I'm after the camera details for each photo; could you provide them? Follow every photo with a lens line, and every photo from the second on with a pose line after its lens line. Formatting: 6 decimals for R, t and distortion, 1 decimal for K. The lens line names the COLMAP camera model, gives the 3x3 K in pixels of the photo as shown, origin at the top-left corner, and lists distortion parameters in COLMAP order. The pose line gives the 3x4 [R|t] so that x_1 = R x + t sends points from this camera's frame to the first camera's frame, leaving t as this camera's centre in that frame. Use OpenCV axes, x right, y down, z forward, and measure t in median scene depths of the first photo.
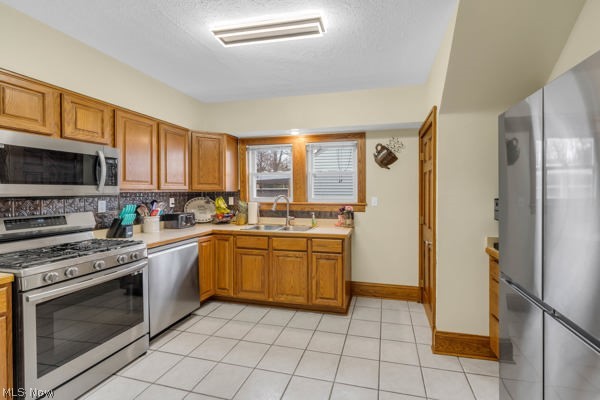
lens RADIAL K [[252.4, 0, 327.0], [0, 252.4, 194.4], [0, 0, 1]] dist [0.002916, 0.000390]
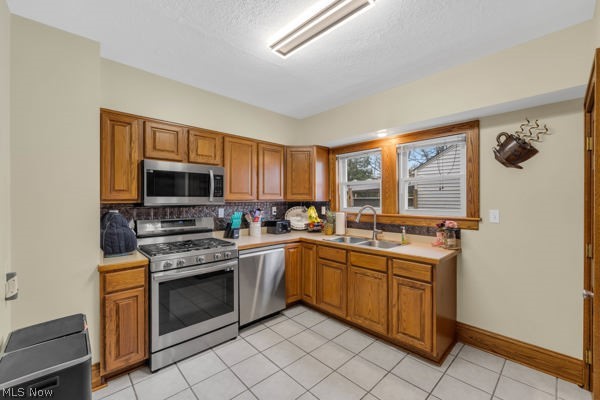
lens RADIAL K [[249.4, 0, 302.1], [0, 249.4, 202.1], [0, 0, 1]] dist [0.002059, -0.000483]
pose [[0.836599, 0.004594, -0.547797, 0.134213], [-0.006222, 0.999980, -0.001117, -0.007554], [0.547781, 0.004343, 0.836610, 0.141953]]
